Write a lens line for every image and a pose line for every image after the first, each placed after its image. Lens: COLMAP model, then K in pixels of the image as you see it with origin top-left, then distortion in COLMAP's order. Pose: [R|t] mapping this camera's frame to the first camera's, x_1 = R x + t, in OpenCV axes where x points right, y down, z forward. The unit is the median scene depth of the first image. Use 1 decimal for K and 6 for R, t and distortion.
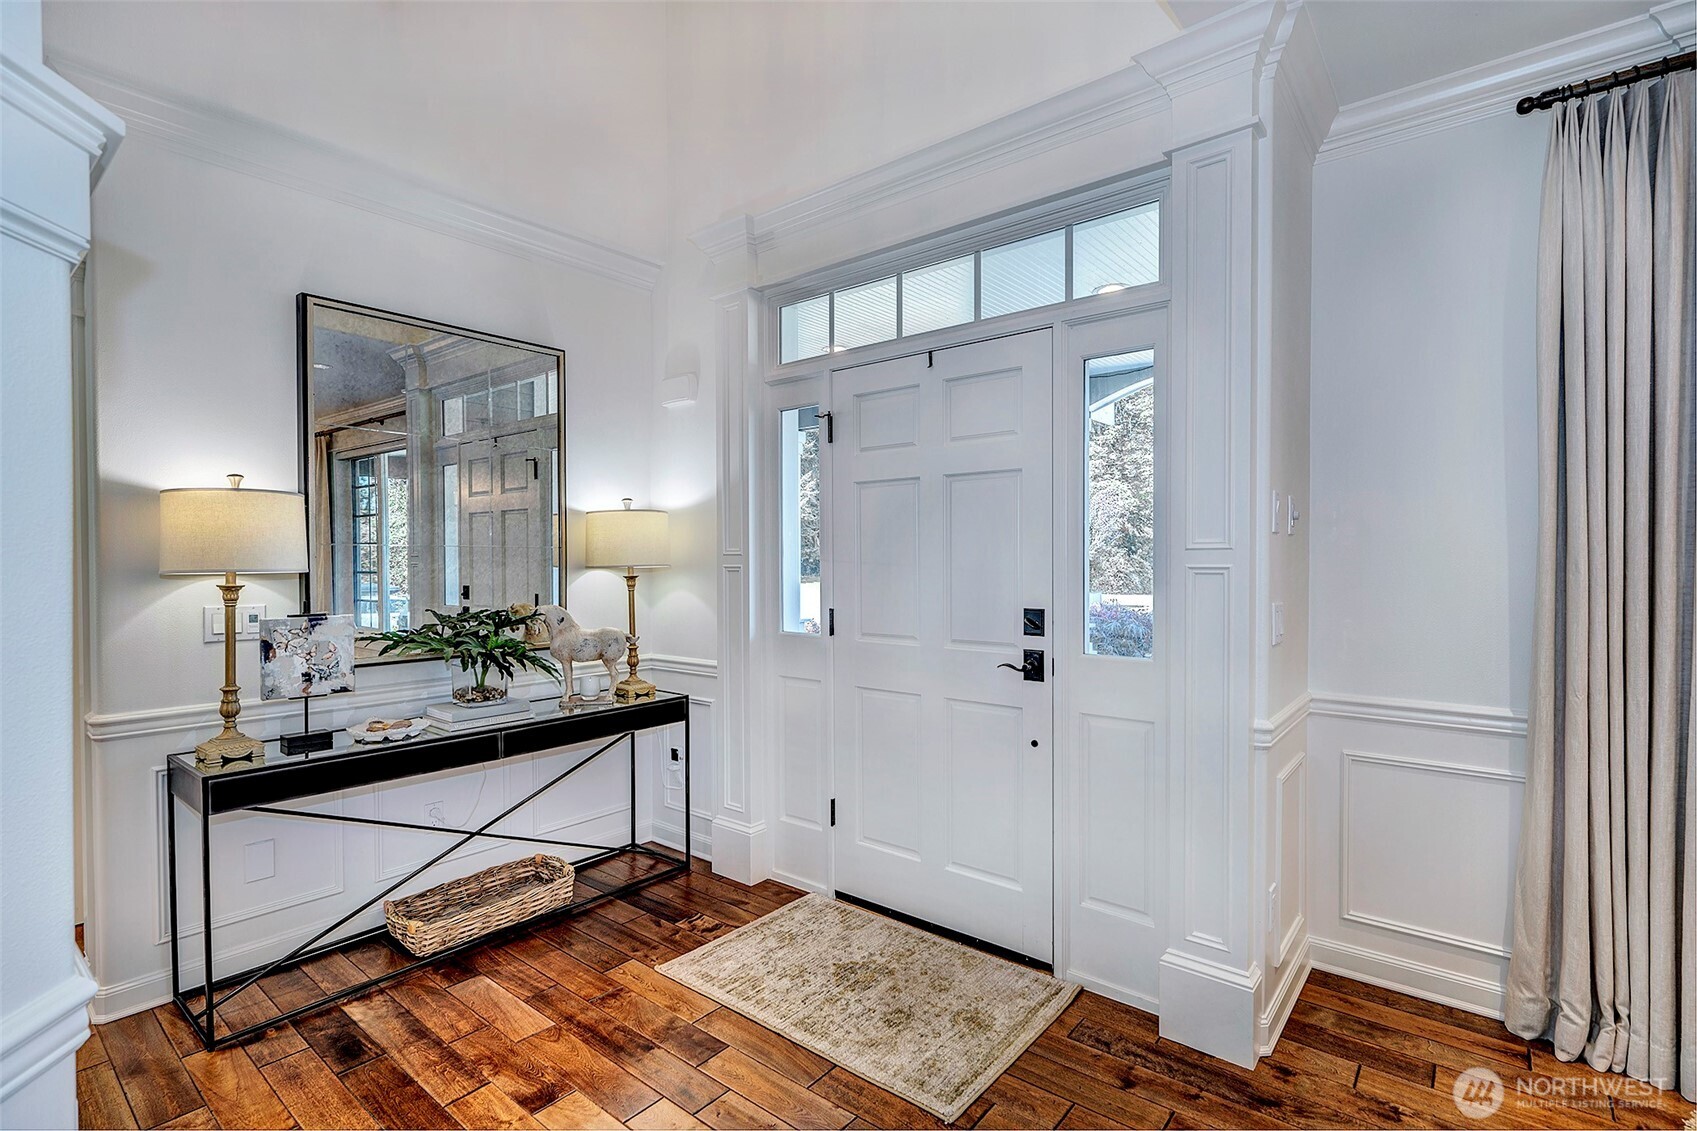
lens RADIAL K [[793.6, 0, 845.8], [0, 793.6, 565.4], [0, 0, 1]] dist [-0.000957, -0.000072]
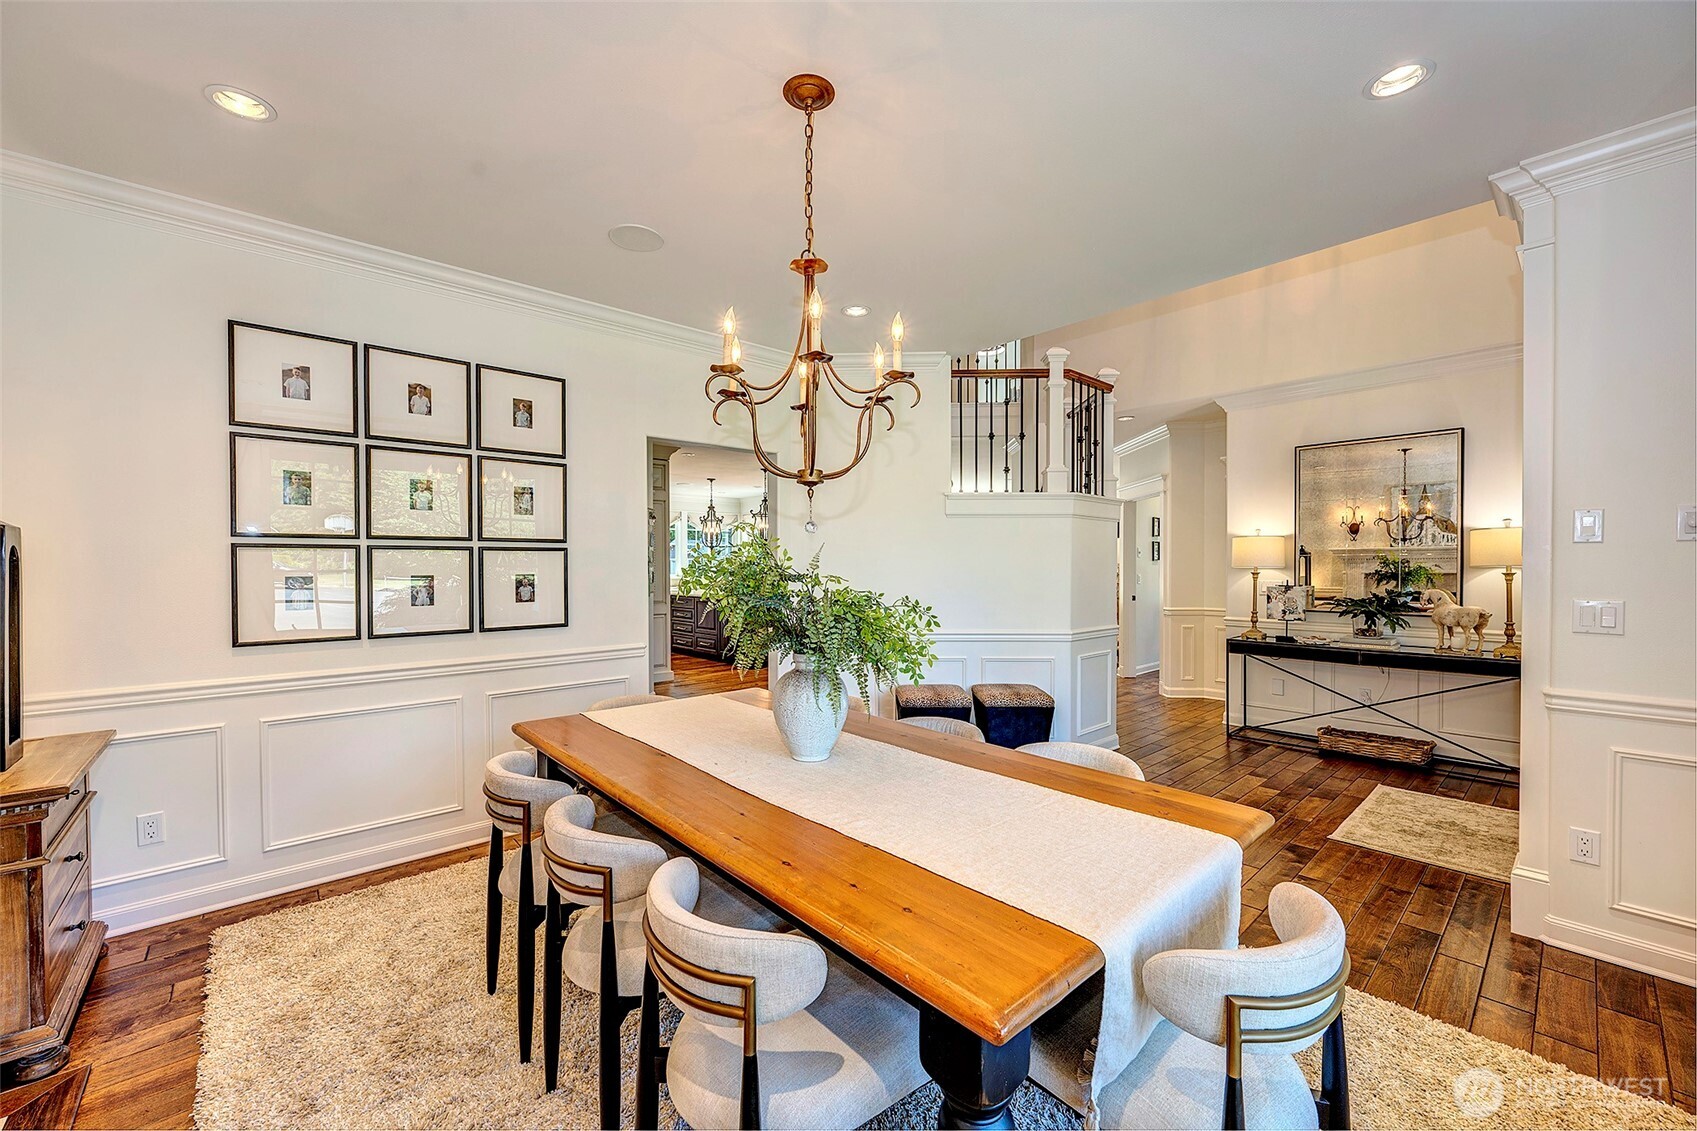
lens RADIAL K [[672.0, 0, 844.5], [0, 672.0, 573.2], [0, 0, 1]] dist [-0.001870, -0.000376]
pose [[-0.162712, 0.017026, -0.986527, 1.543801], [0.002163, 0.999855, 0.016899, -0.011985], [0.986671, 0.000616, -0.162725, 0.031743]]
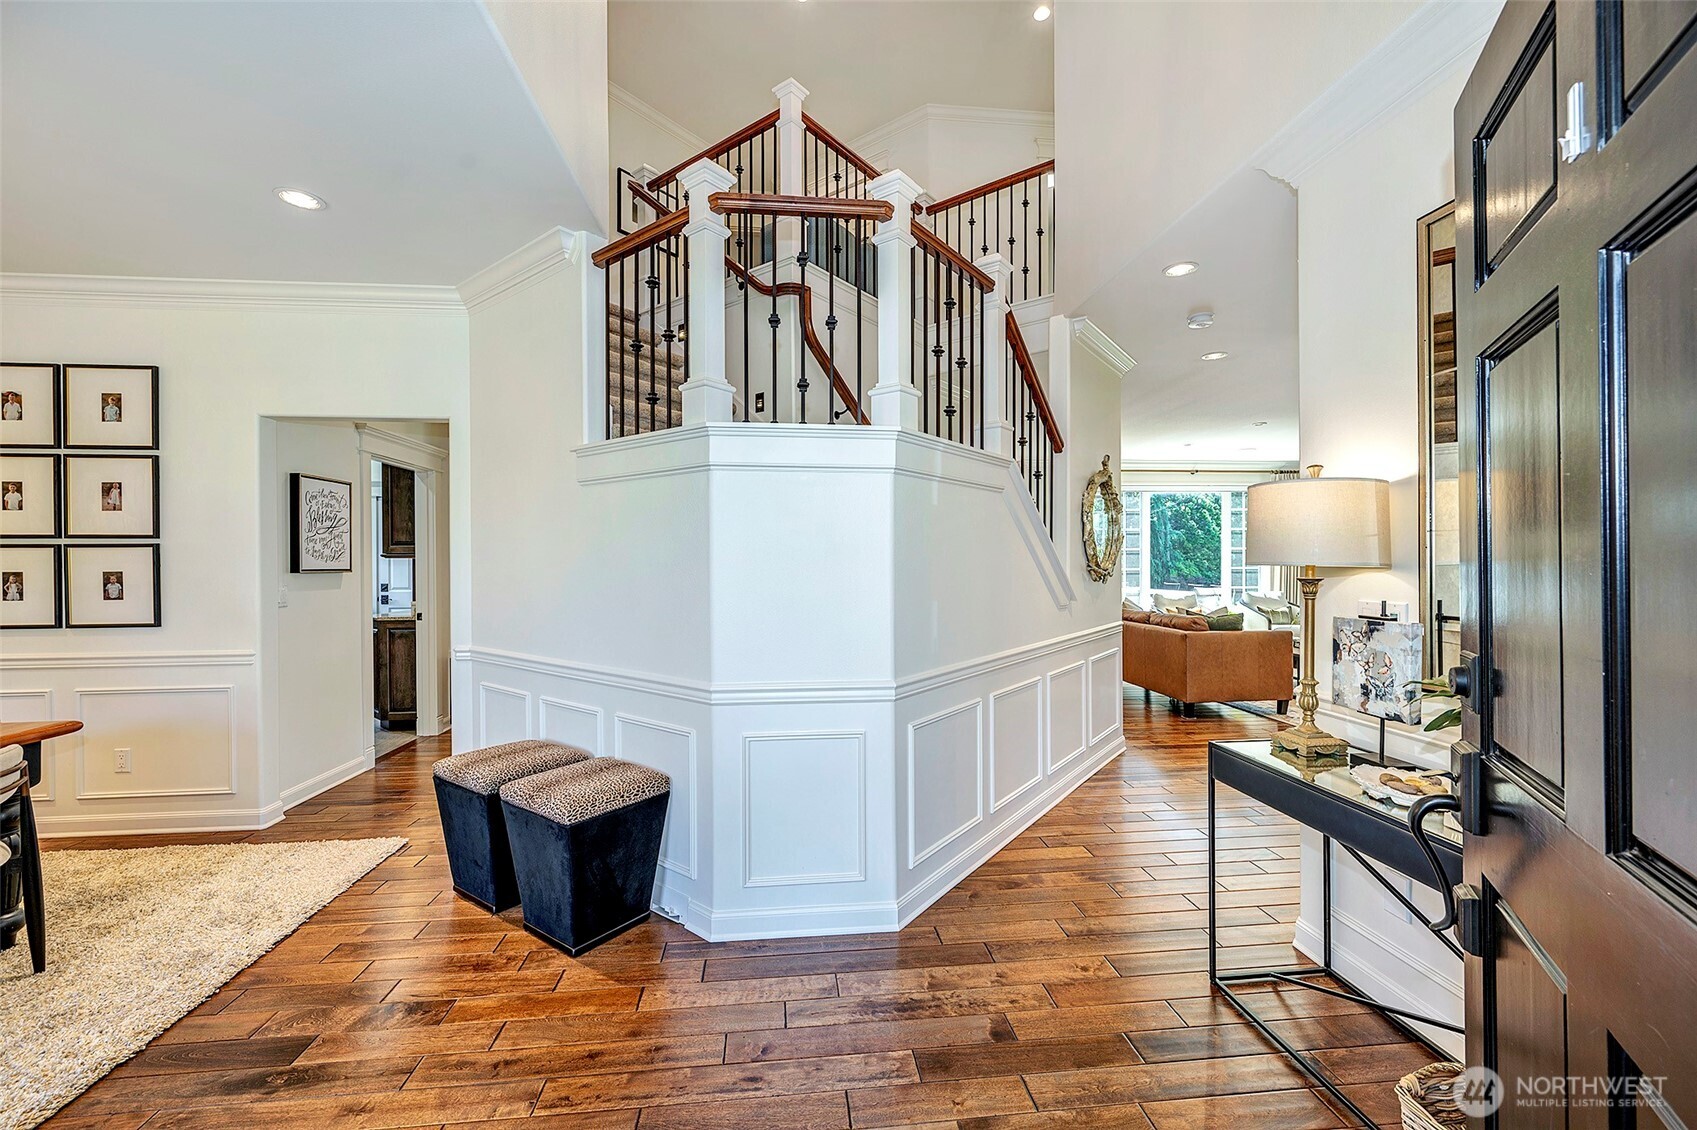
lens RADIAL K [[672.0, 0, 851.2], [0, 672.0, 561.0], [0, 0, 1]] dist [-0.001870, -0.000376]
pose [[-0.706982, 0.005124, -0.707213, 0.215848], [0.006190, 0.999980, 0.001057, -0.000787], [0.707205, -0.003630, -0.707000, 1.142435]]
